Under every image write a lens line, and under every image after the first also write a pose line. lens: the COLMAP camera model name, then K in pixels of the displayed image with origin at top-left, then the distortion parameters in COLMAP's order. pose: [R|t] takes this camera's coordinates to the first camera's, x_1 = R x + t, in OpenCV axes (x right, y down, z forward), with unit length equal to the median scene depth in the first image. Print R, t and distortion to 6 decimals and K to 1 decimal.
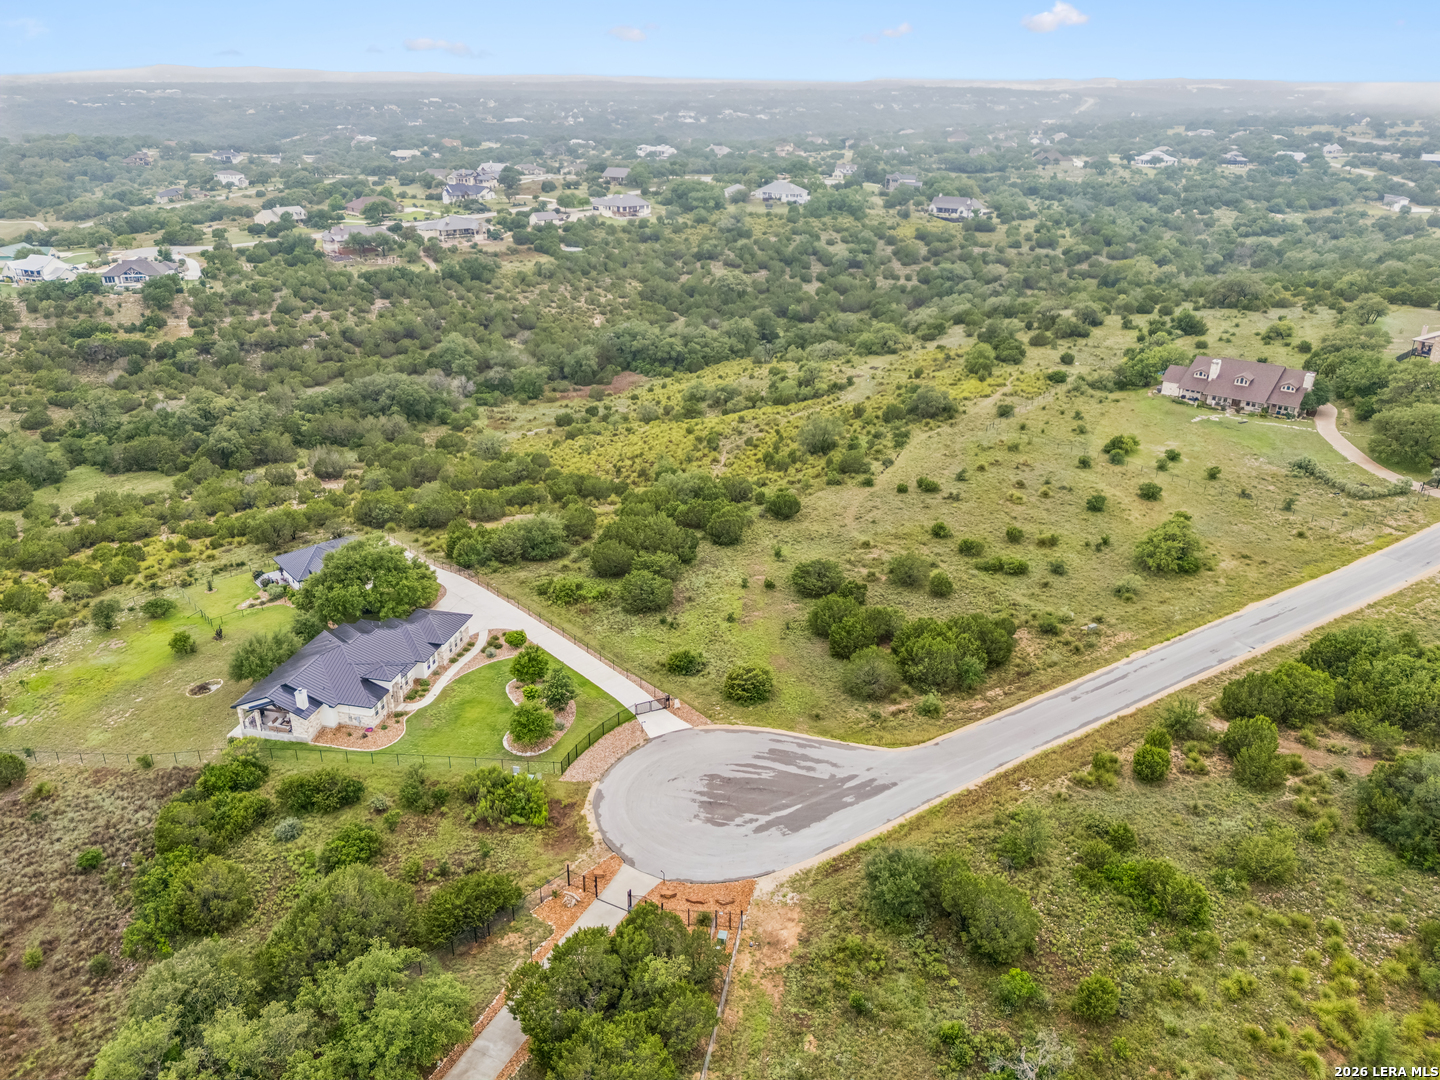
lens RADIAL K [[1057.5, 0, 723.7], [0, 1057.5, 542.7], [0, 0, 1]] dist [0.078997, -0.077204]
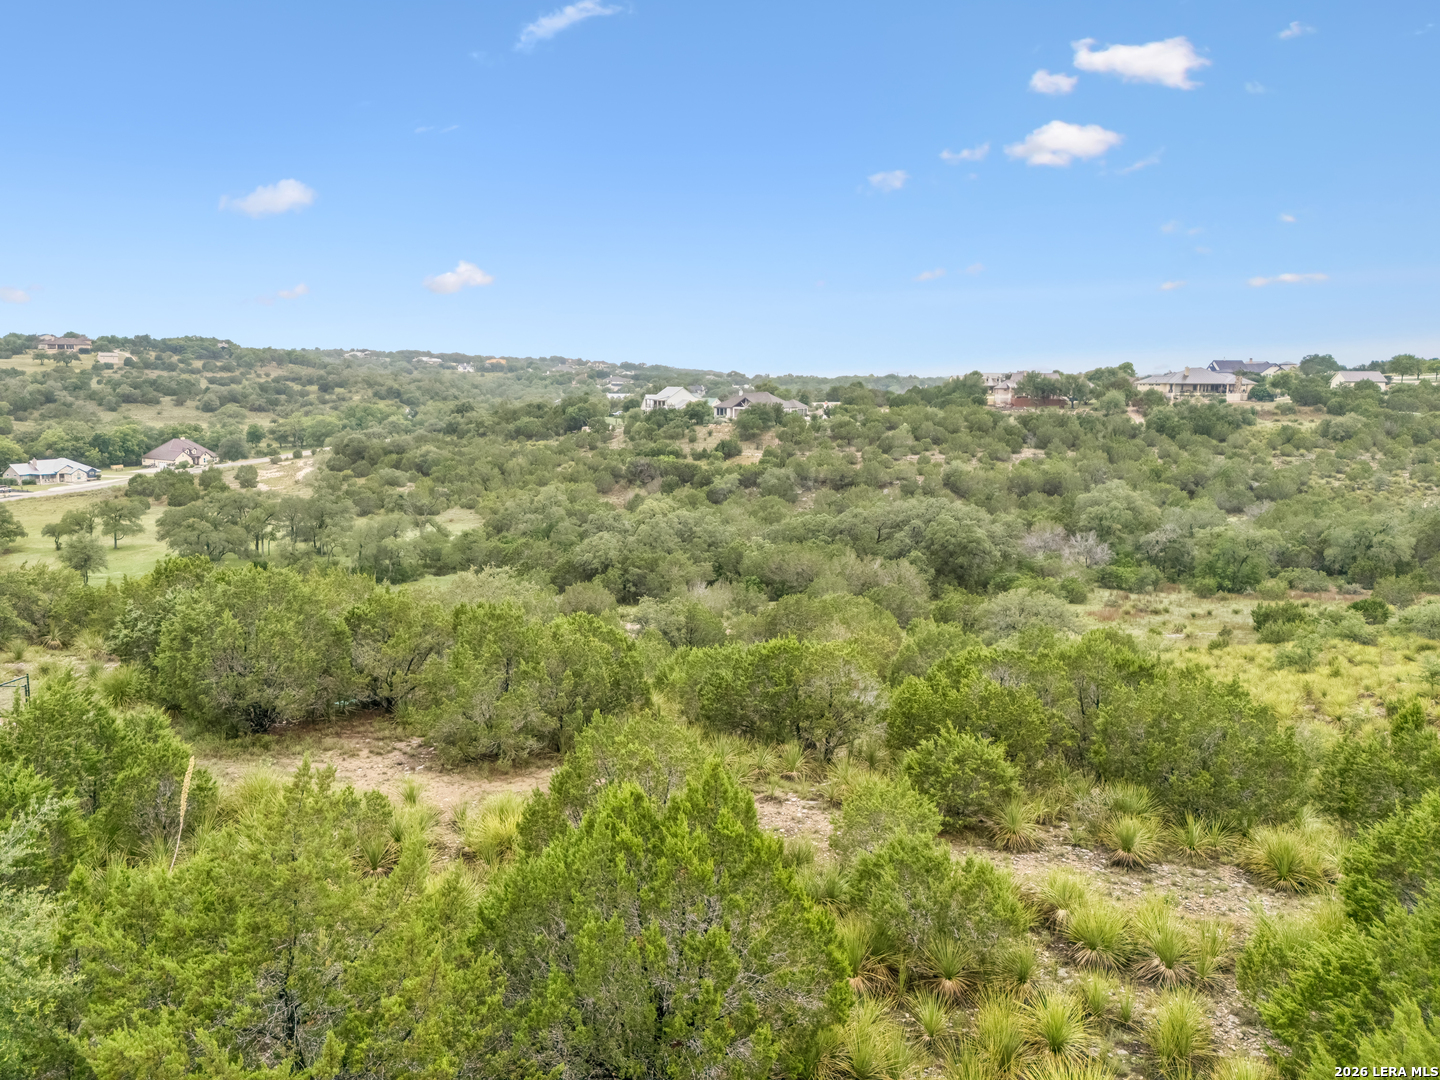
lens RADIAL K [[1057.5, 0, 723.7], [0, 1057.5, 542.7], [0, 0, 1]] dist [0.078997, -0.077204]
pose [[0.753755, 0.096074, -0.650094, -0.045414], [-0.262619, 0.950865, -0.163972, -0.021867], [0.602399, 0.294321, 0.741950, 0.511417]]
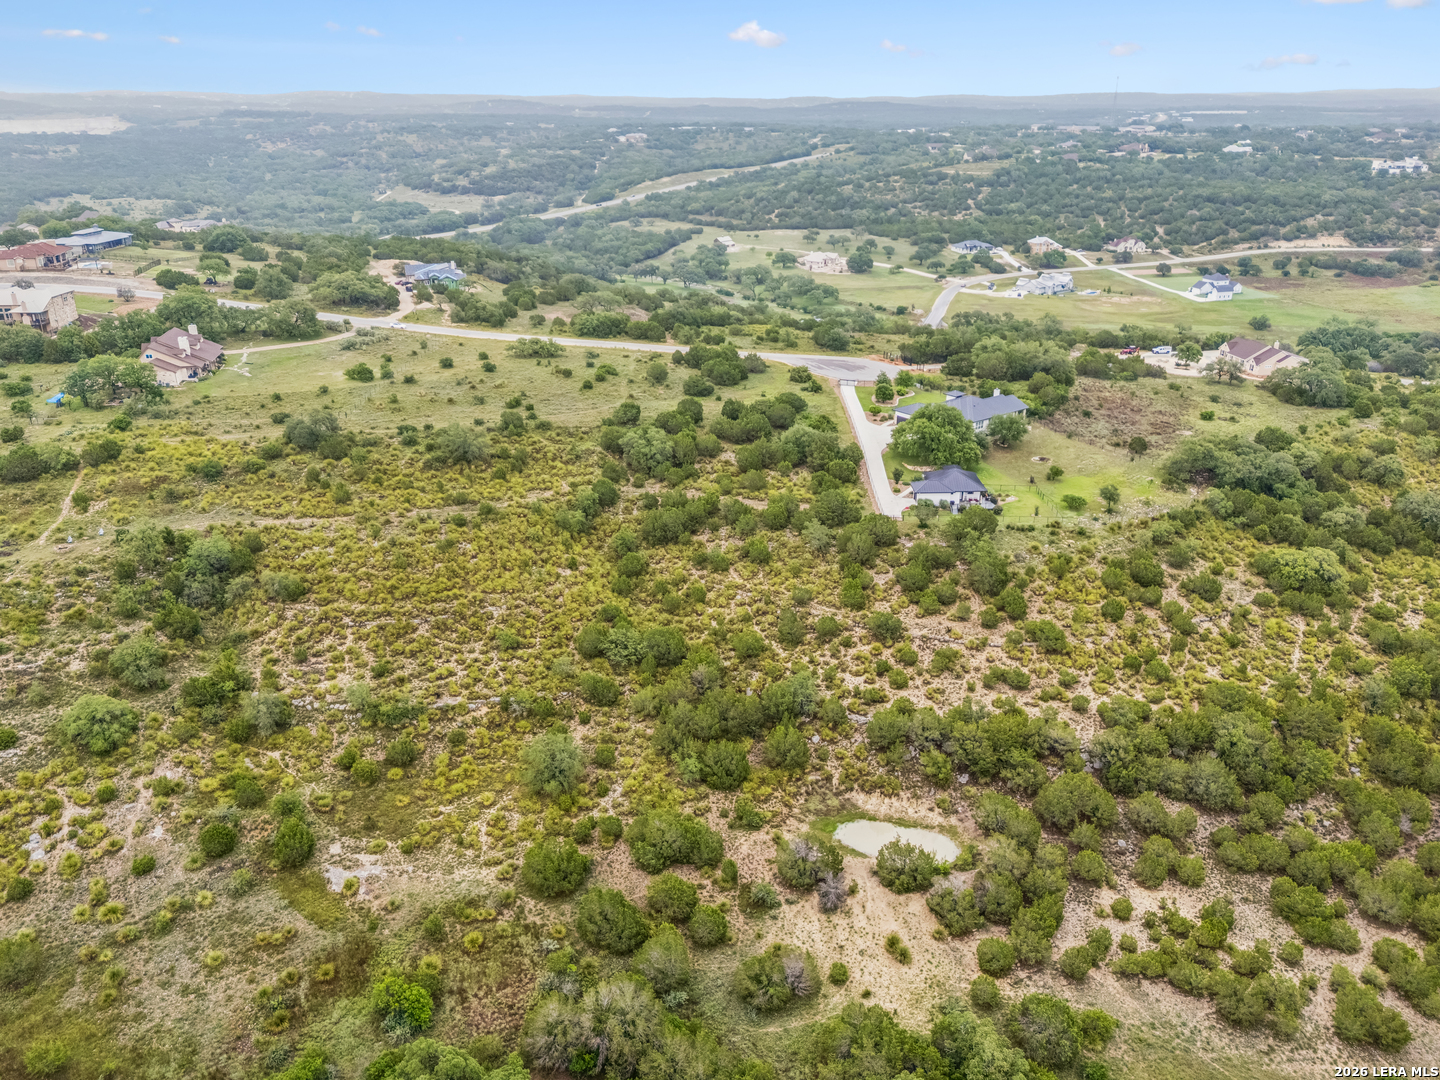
lens RADIAL K [[1081.3, 0, 724.8], [0, 1081.3, 541.9], [0, 0, 1]] dist [0.082450, -0.083399]
pose [[-0.771955, -0.249396, 0.584711, -0.467646], [0.247552, 0.729266, 0.637879, -0.403768], [-0.585494, 0.637161, -0.501222, 0.922803]]
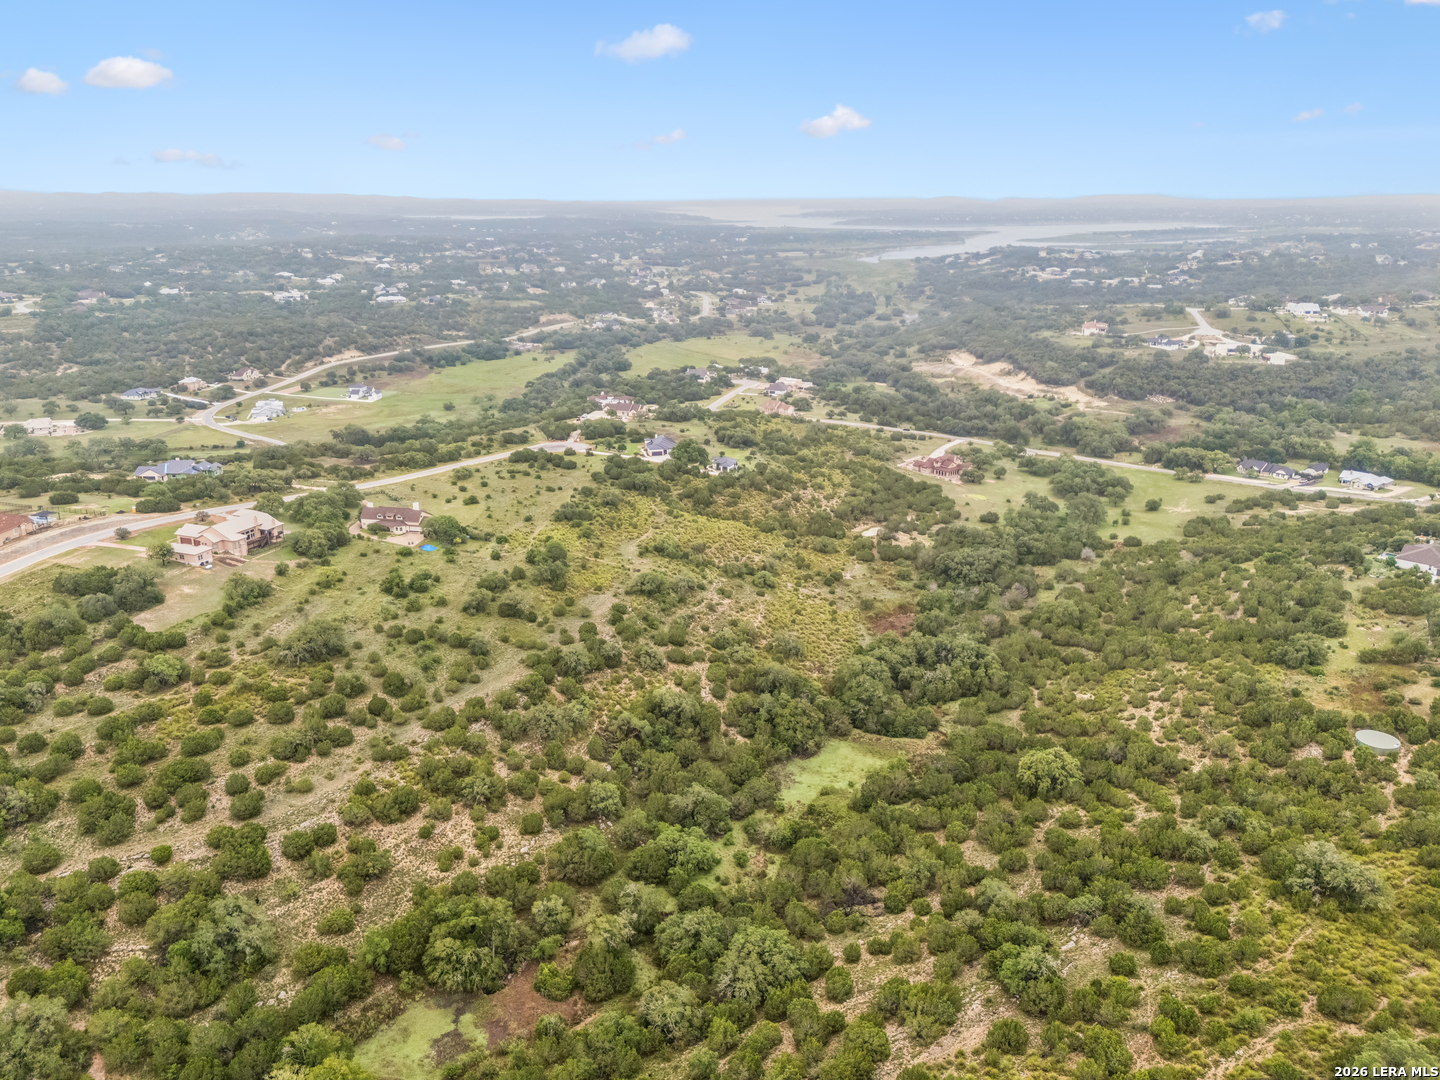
lens RADIAL K [[1072.1, 0, 729.7], [0, 1072.1, 537.2], [0, 0, 1]] dist [0.099880, -0.119124]
pose [[-0.881937, 0.131611, -0.452621, 0.550391], [-0.197441, 0.768789, 0.608261, -0.889264], [0.428024, 0.625813, -0.652038, 1.634387]]
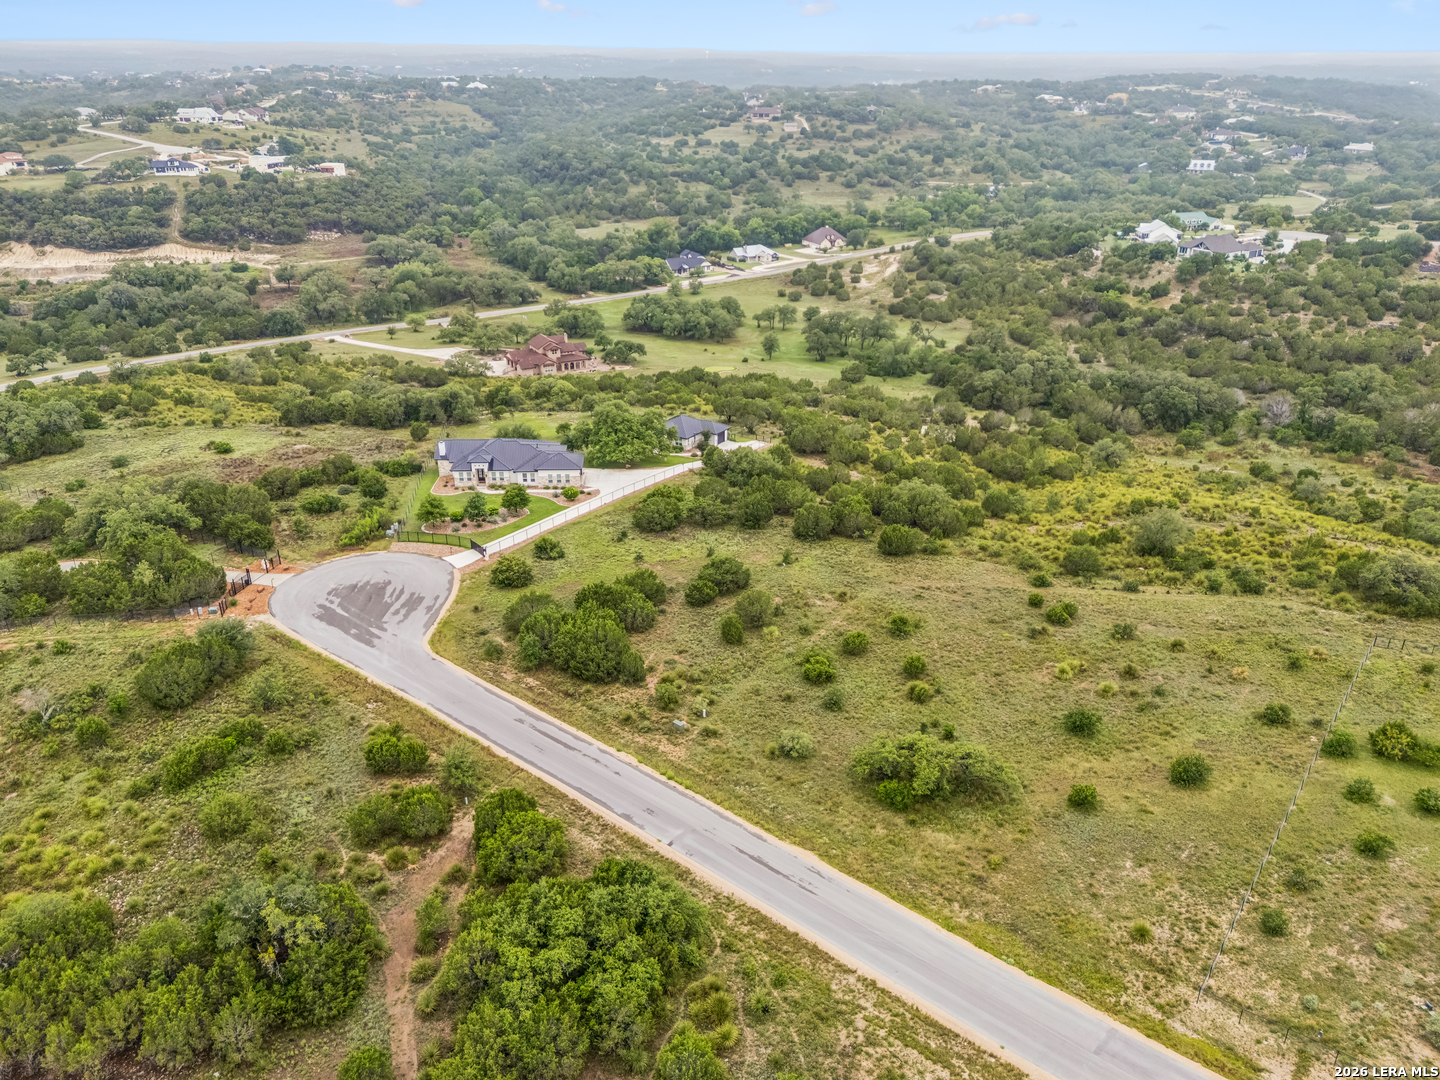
lens RADIAL K [[1064.2, 0, 723.4], [0, 1064.2, 540.5], [0, 0, 1]] dist [0.082652, -0.077711]
pose [[0.279898, 0.388164, -0.878058, 0.430128], [-0.383821, 0.883584, 0.268256, -0.117783], [0.879965, 0.261932, 0.396299, 0.281303]]
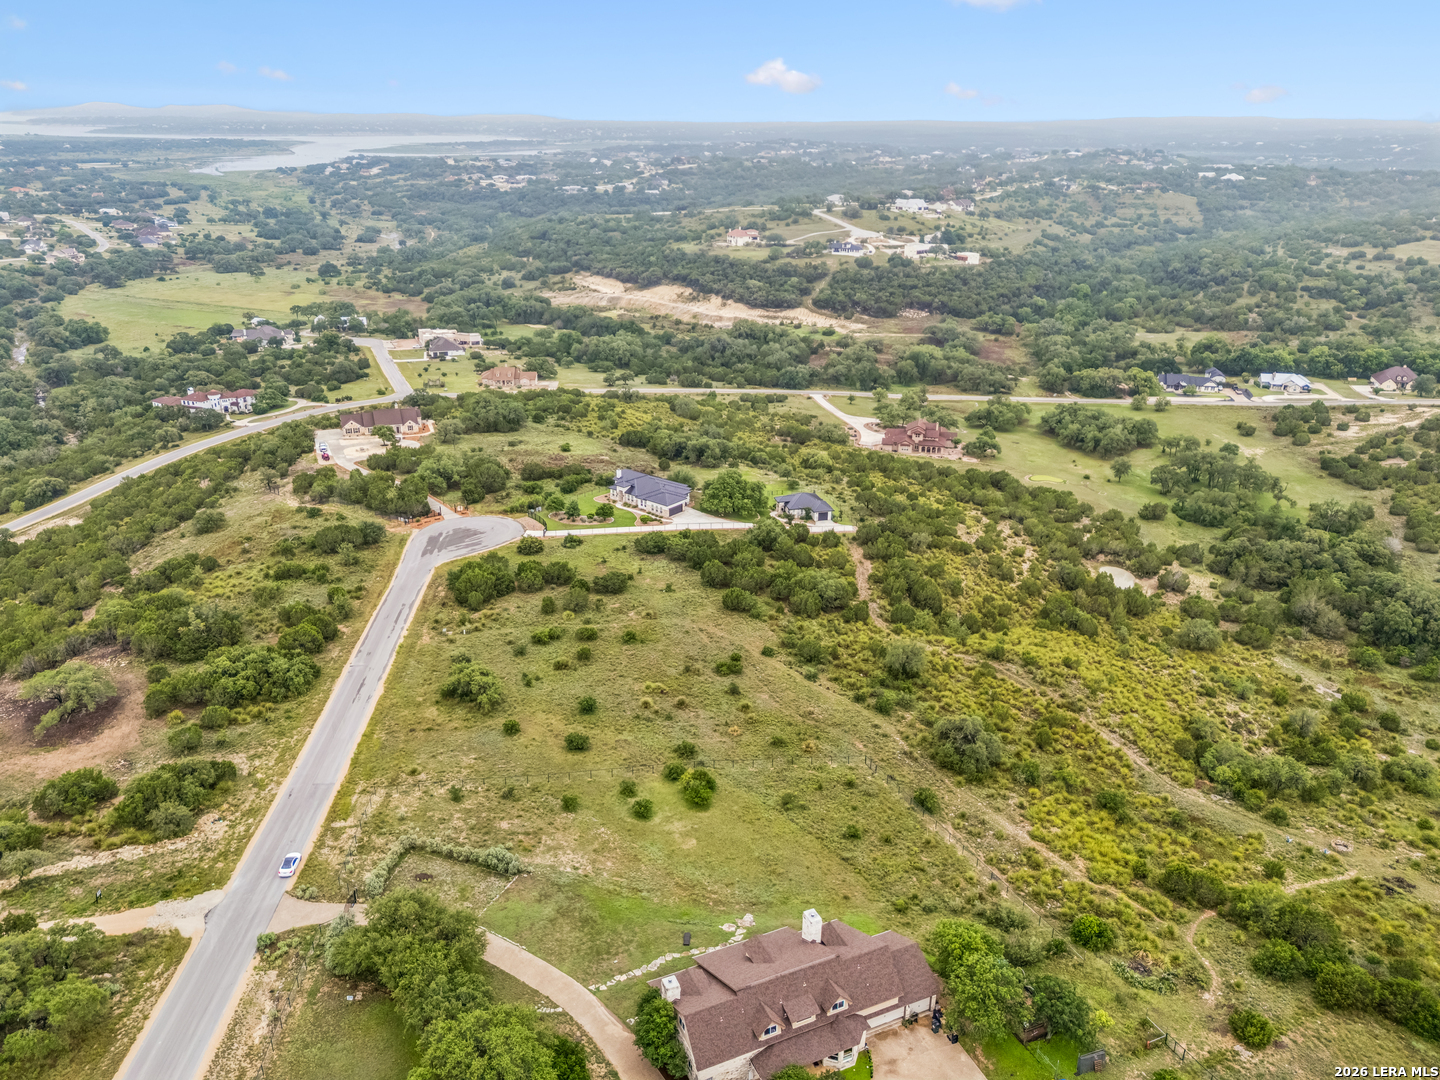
lens RADIAL K [[1051.8, 0, 724.6], [0, 1051.8, 542.1], [0, 0, 1]] dist [0.080809, -0.077864]
pose [[-0.436126, 0.321515, -0.840489, 0.568175], [-0.373958, 0.784777, 0.494248, -0.365467], [0.818505, 0.529862, -0.222028, 0.659745]]
